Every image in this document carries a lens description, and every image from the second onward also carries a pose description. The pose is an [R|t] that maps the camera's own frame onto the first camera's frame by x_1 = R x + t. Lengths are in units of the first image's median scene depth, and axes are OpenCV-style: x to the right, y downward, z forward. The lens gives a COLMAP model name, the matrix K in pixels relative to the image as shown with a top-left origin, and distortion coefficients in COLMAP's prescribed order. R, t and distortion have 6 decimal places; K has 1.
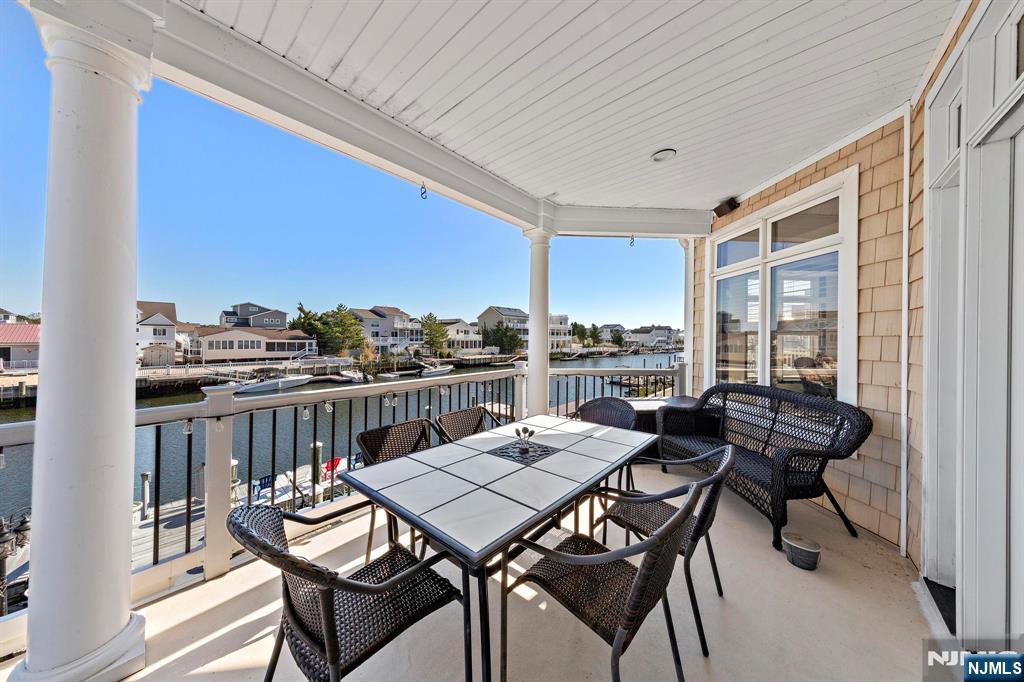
lens RADIAL K [[323.8, 0, 511.5], [0, 323.8, 337.2], [0, 0, 1]] dist [0.006862, -0.000272]
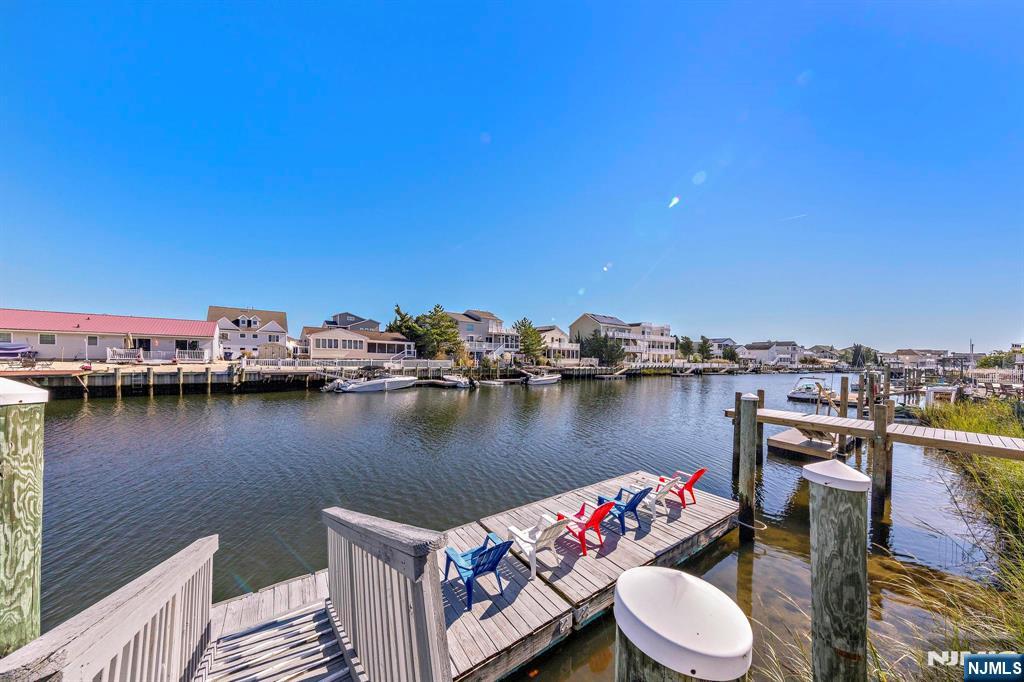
lens RADIAL K [[323.8, 0, 509.3], [0, 323.8, 361.9], [0, 0, 1]] dist [0.006862, -0.000272]
pose [[0.980132, 0.015961, -0.197705, -0.131580], [-0.013634, 0.999821, 0.013127, 0.041513], [0.197880, -0.010171, 0.980174, 0.128015]]
